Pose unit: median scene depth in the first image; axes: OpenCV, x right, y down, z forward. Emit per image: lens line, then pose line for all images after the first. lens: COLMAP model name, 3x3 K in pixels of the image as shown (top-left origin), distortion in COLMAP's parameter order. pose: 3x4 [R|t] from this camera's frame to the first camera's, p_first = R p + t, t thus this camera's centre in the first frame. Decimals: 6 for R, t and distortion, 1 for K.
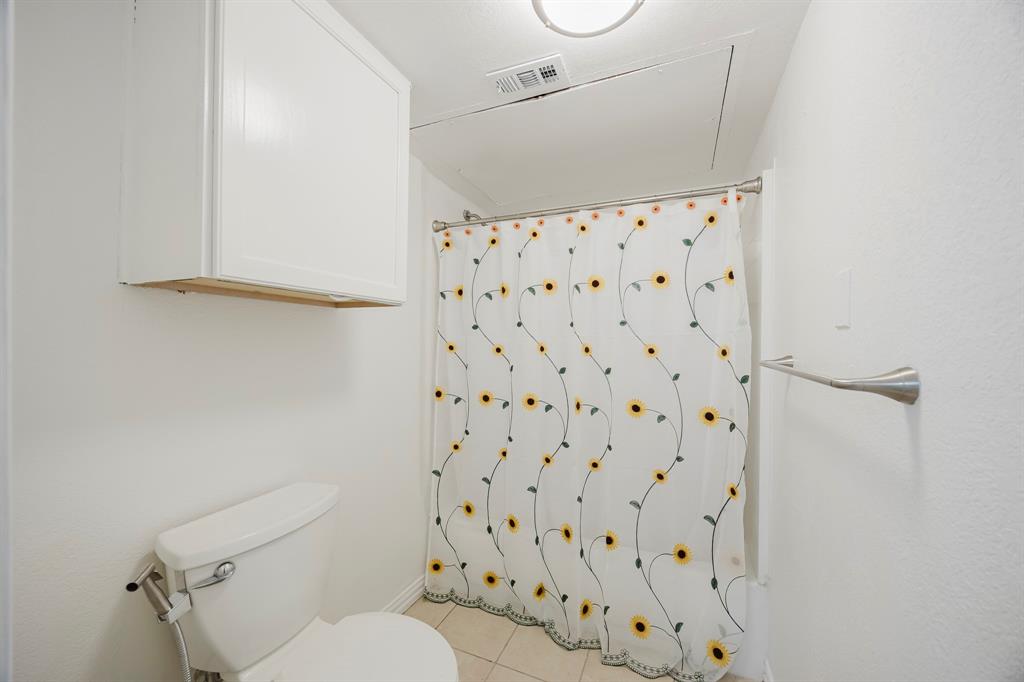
lens RADIAL K [[387.3, 0, 515.9], [0, 387.3, 342.1], [0, 0, 1]] dist [-0.002807, 0.000383]
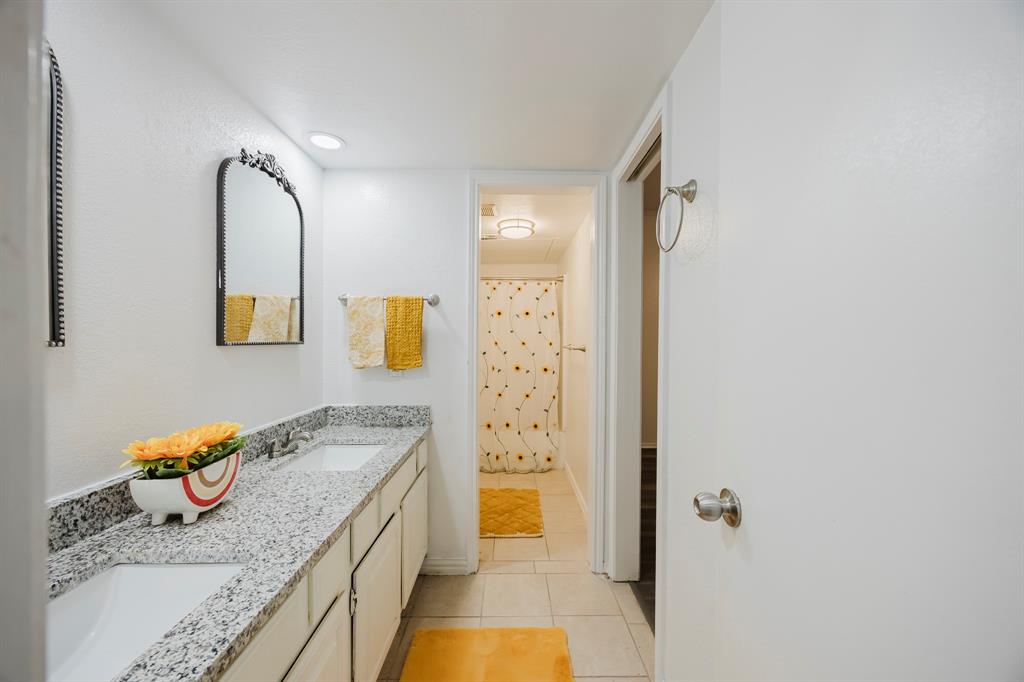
lens RADIAL K [[387.3, 0, 512.2], [0, 387.3, 342.7], [0, 0, 1]] dist [-0.002807, 0.000383]
pose [[0.907651, -0.001839, 0.419722, -0.732554], [0.000311, 0.999993, 0.003708, 0.008335], [-0.419726, -0.003235, 0.907645, -1.159906]]
